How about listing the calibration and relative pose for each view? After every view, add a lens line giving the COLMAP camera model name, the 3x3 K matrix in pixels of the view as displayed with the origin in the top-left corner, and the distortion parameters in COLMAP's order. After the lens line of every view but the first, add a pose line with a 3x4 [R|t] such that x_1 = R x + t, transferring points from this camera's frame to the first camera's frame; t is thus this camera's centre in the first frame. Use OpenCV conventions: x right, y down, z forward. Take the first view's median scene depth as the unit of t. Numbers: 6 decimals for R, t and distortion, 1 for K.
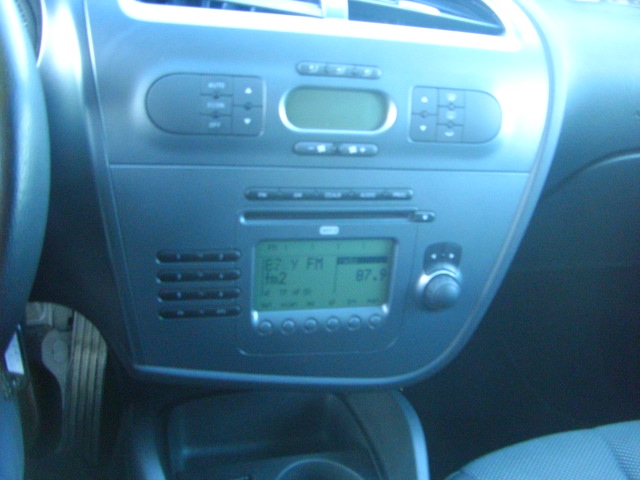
lens RADIAL K [[710.8, 0, 334.4], [0, 710.8, 243.7], [0, 0, 1]] dist [-0.139427, 0.000000]
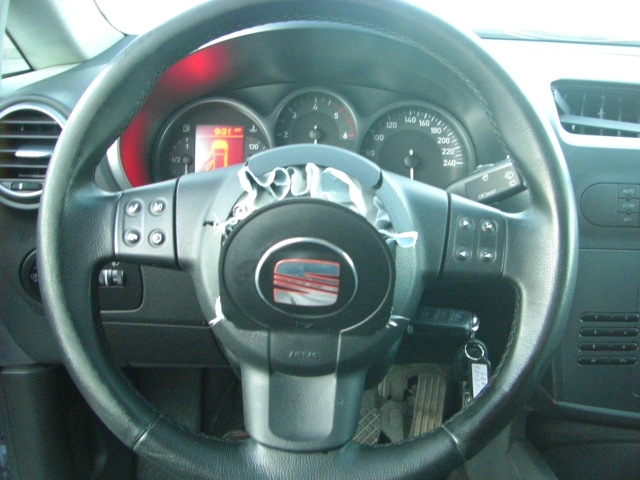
lens RADIAL K [[710.8, 0, 325.2], [0, 710.8, 238.5], [0, 0, 1]] dist [-0.139427, 0.000000]
pose [[0.953549, -0.012685, -0.300972, -0.293239], [-0.036006, 0.987151, -0.155680, 0.088810], [0.299079, 0.159286, 0.940840, -0.392995]]
